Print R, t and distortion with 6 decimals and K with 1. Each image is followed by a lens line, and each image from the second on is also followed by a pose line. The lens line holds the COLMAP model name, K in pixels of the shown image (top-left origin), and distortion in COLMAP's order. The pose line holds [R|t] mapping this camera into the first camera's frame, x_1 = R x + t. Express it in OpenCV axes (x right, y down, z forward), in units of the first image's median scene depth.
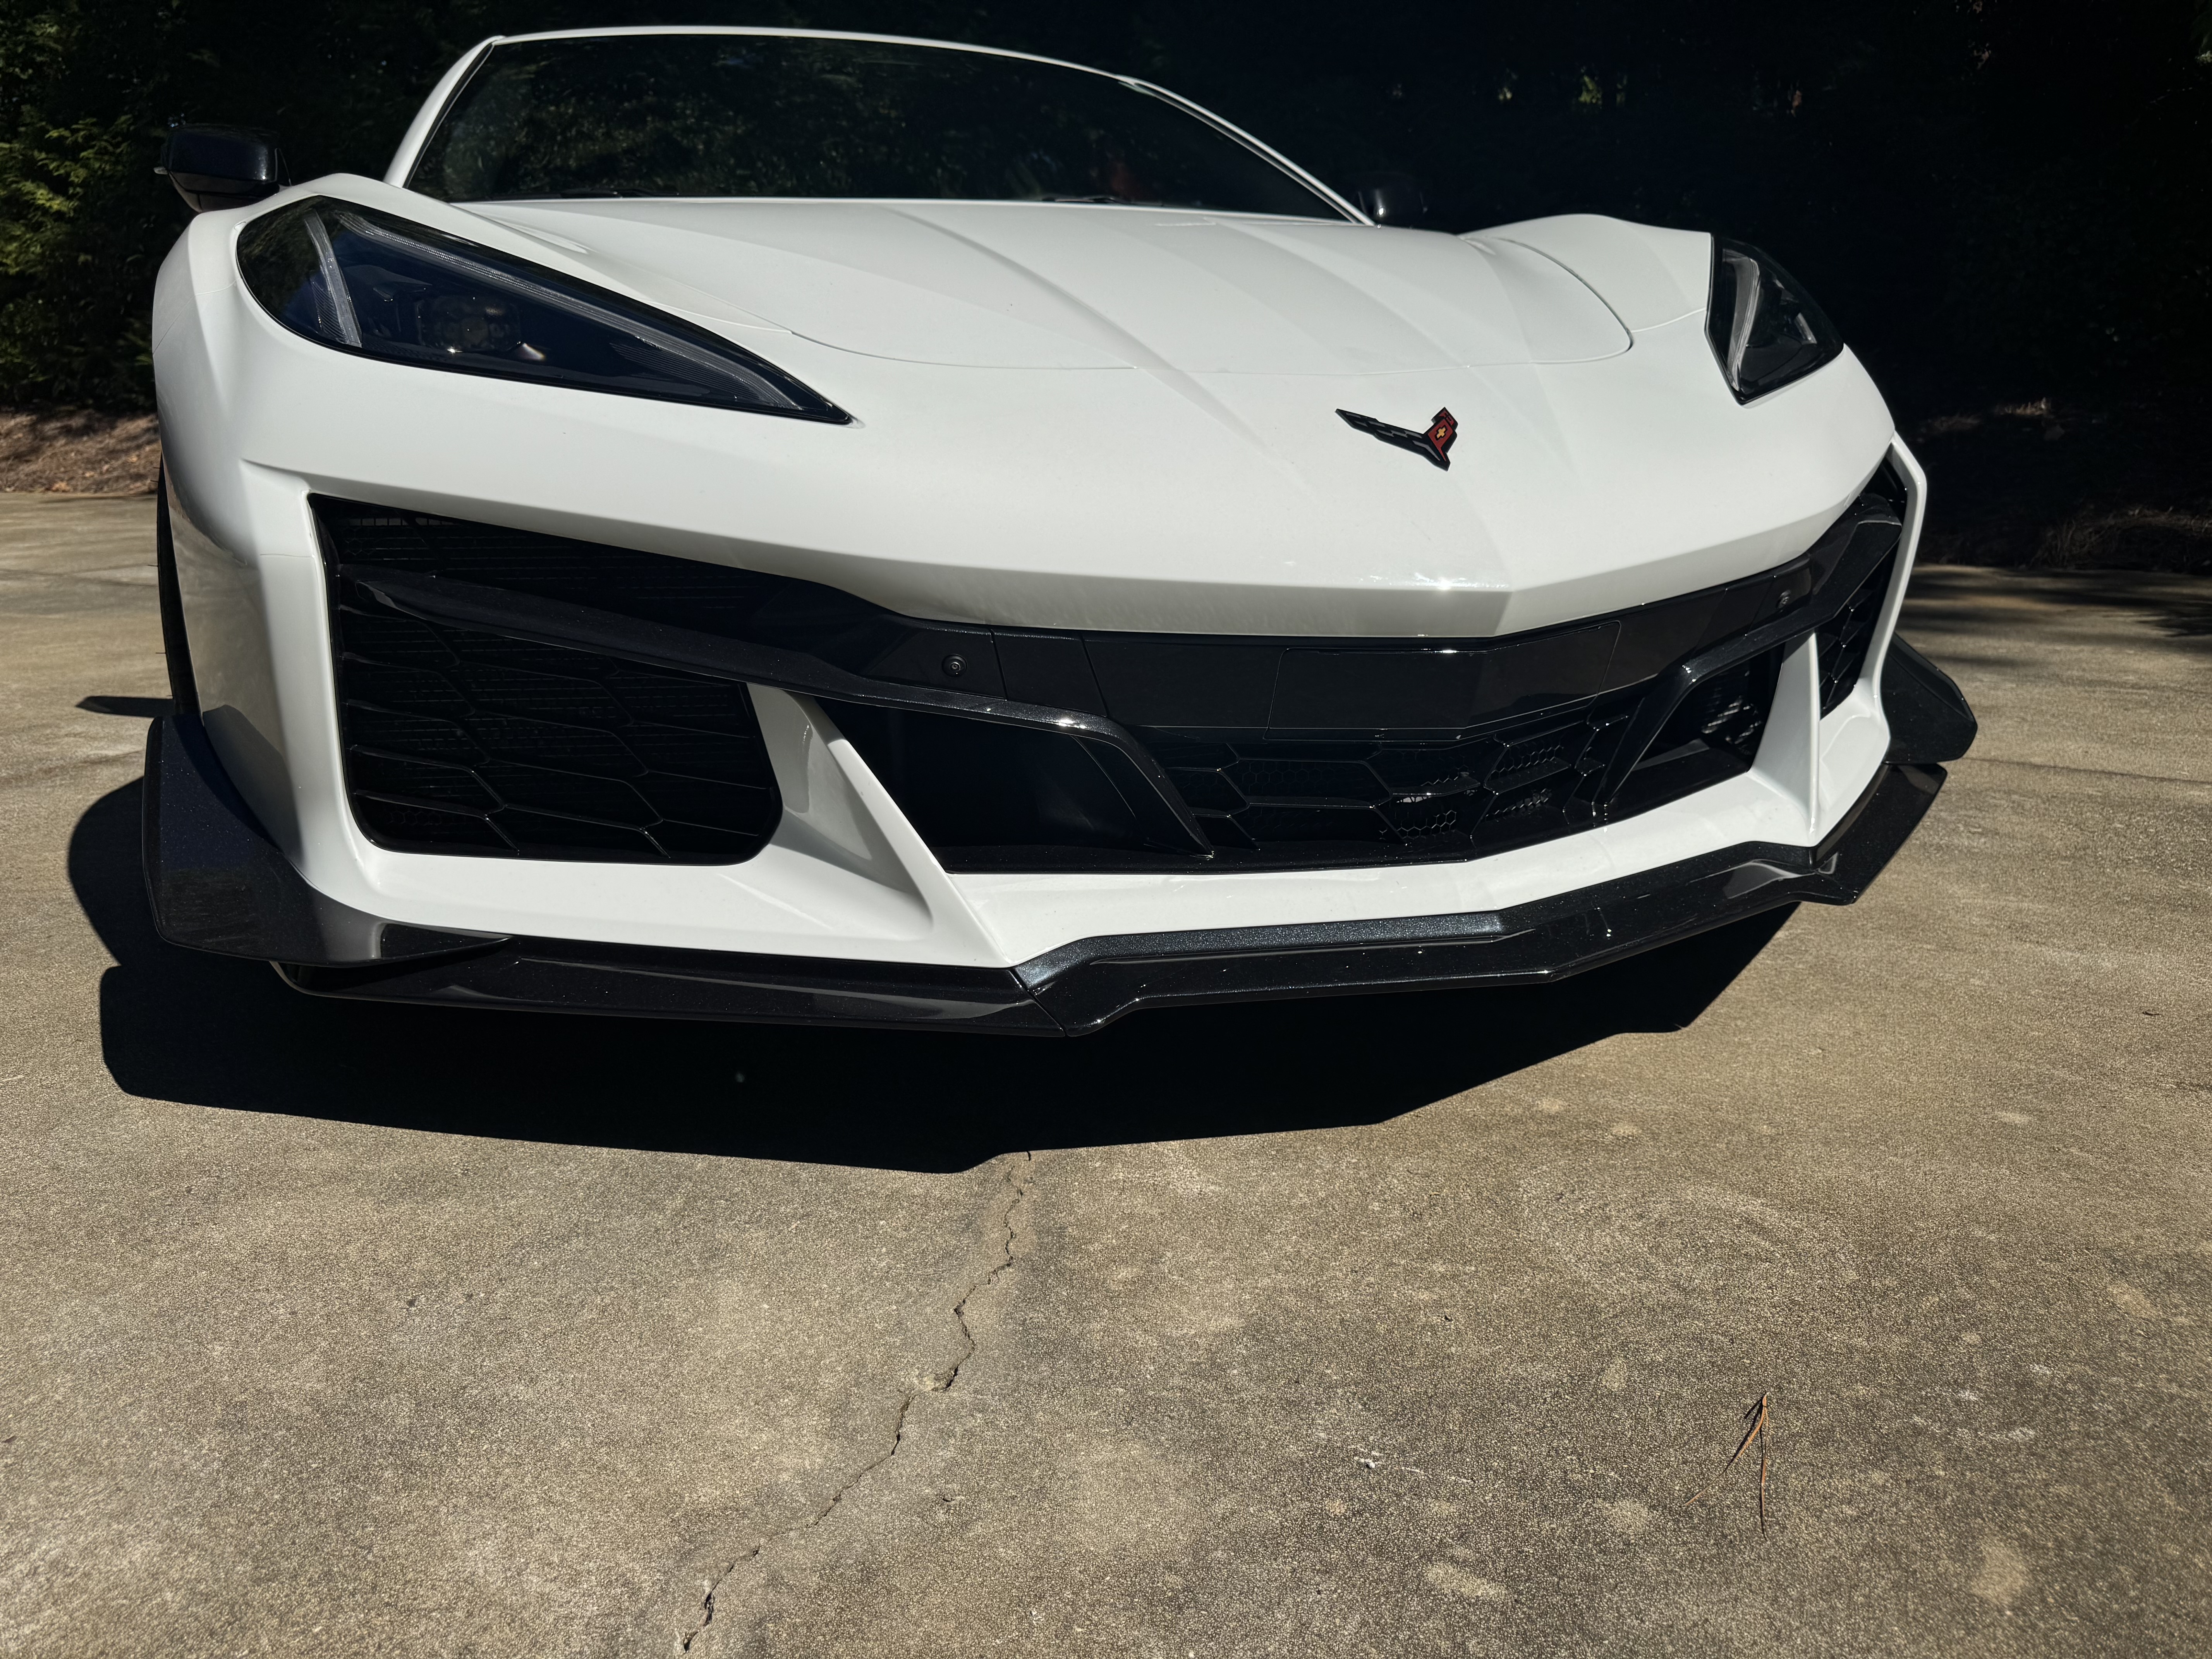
lens RADIAL K [[1615.2, 0, 1106.0], [0, 1615.2, 829.5], [0, 0, 1]] dist [-0.036256, 0.043261]
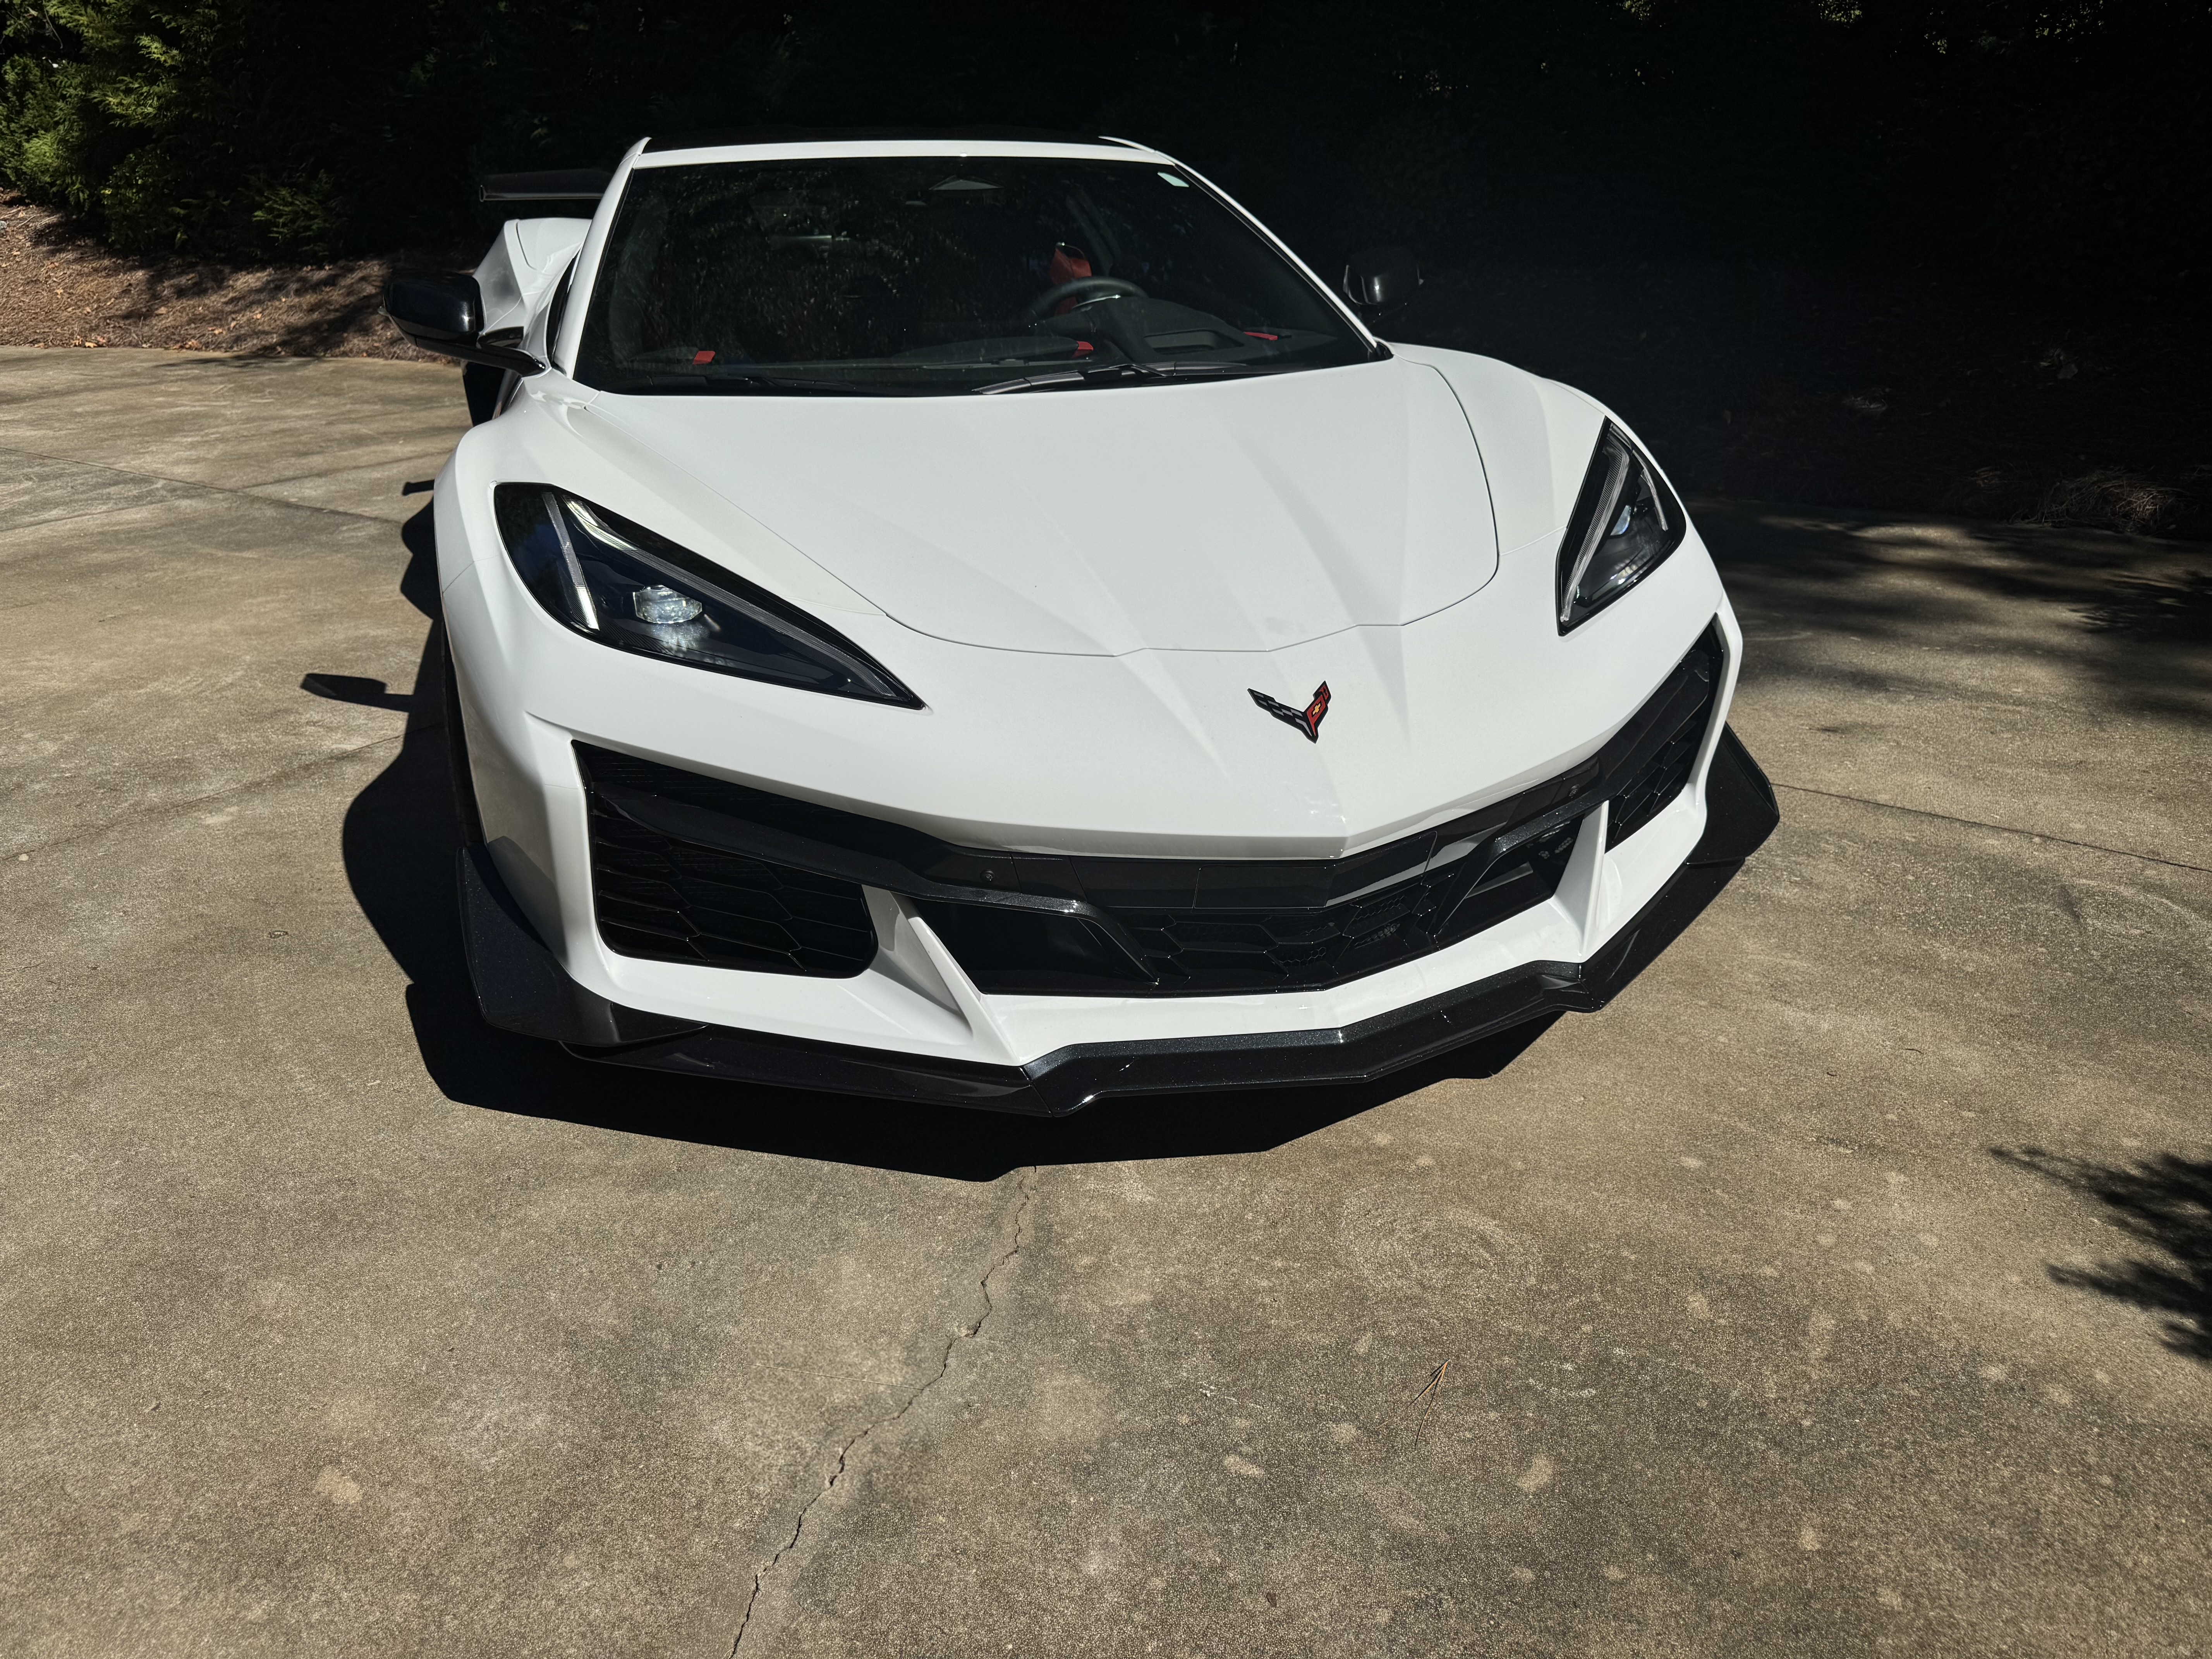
lens RADIAL K [[1572.0, 0, 1106.0], [0, 1572.0, 829.5], [0, 0, 1]] dist [0.015835, 0.000982]
pose [[0.998636, 0.024383, -0.046163, 0.093142], [-0.018667, 0.992548, 0.120418, -0.344815], [0.048756, -0.119392, 0.991649, -0.525570]]
